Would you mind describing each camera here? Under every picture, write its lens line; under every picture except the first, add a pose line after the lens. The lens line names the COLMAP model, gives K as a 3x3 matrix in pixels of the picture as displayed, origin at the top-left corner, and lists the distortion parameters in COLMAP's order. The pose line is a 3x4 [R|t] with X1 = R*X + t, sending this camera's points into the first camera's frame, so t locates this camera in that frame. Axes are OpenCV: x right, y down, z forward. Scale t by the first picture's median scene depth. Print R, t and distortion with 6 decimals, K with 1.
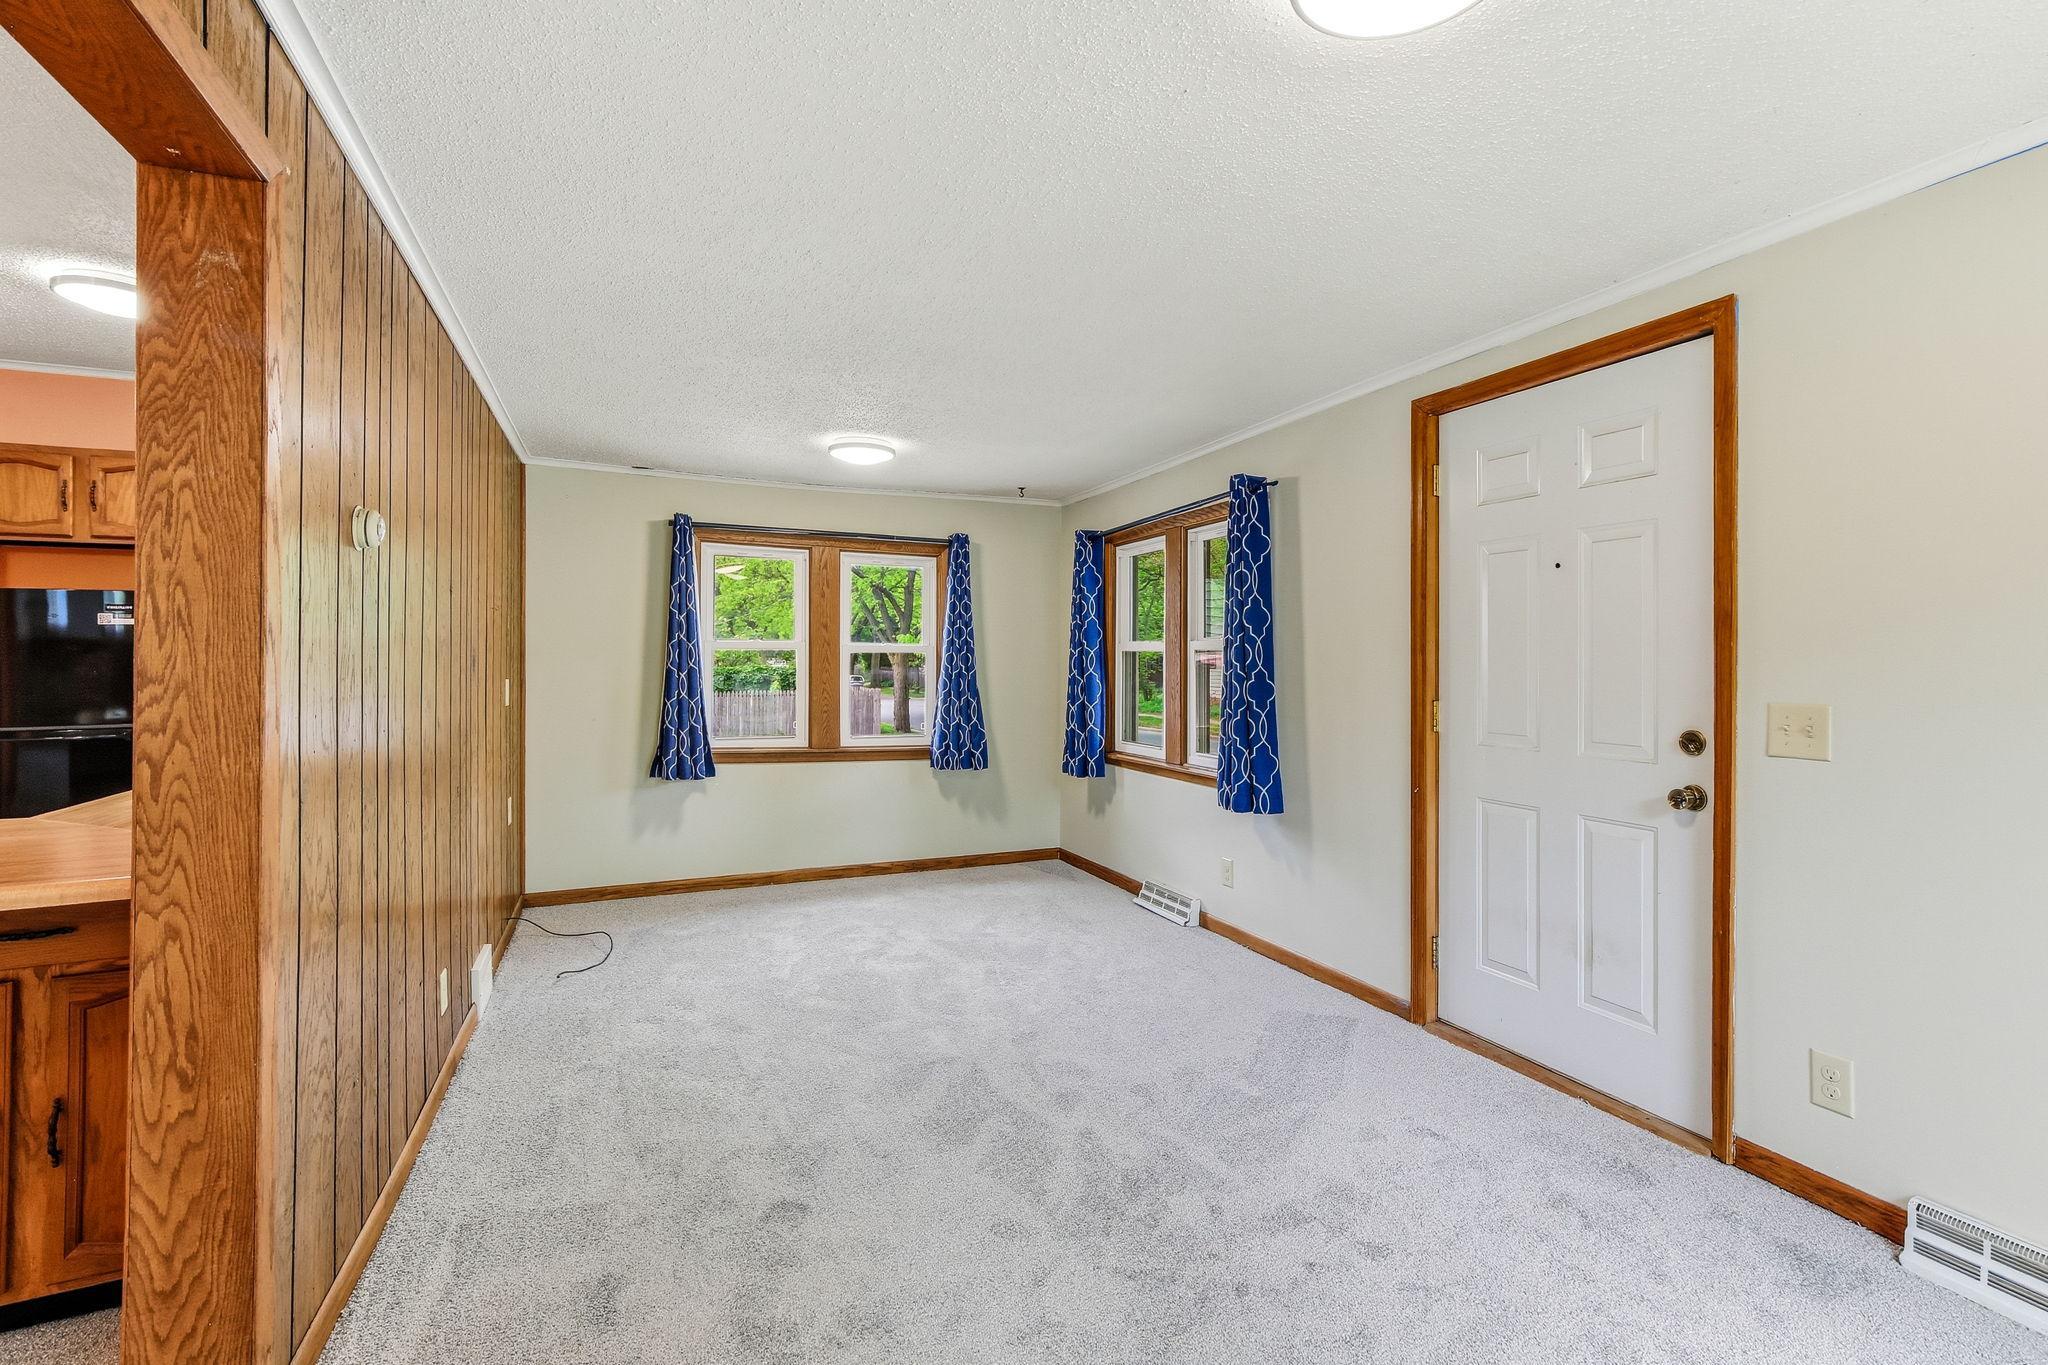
lens RADIAL K [[959.7, 0, 1028.0], [0, 959.7, 655.0], [0, 0, 1]] dist [0.000246, 0.000400]
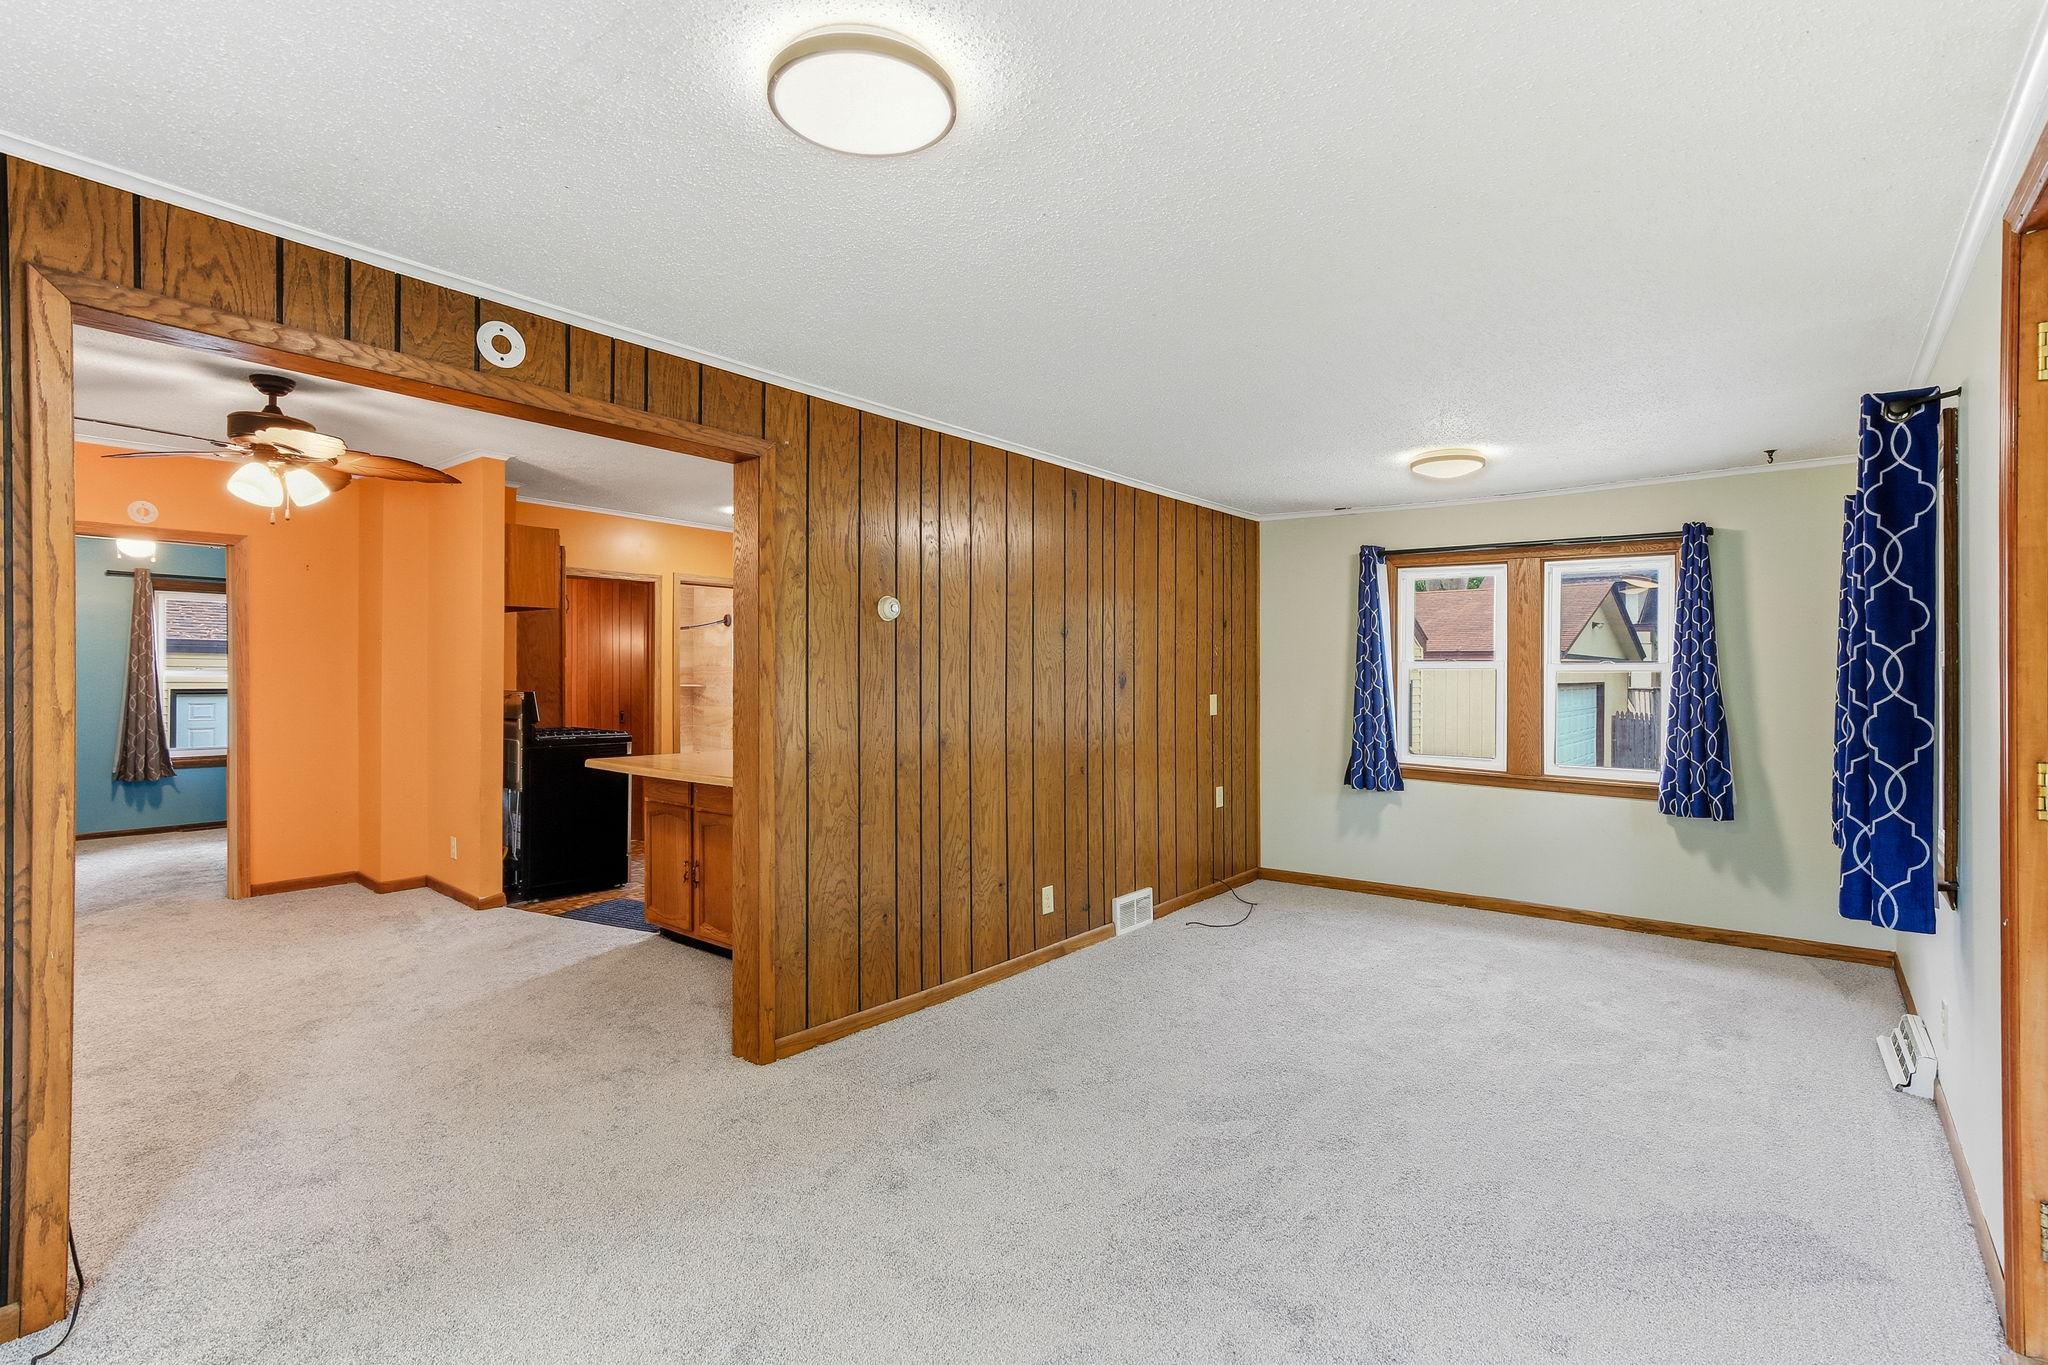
lens RADIAL K [[930.0, 0, 1025.7], [0, 930.0, 676.3], [0, 0, 1]] dist [-0.005439, -0.000123]
pose [[0.471433, -0.000734, -0.881902, 0.377201], [0.005164, 0.999985, 0.001929, -0.002830], [0.881887, -0.005464, 0.471429, 0.157598]]
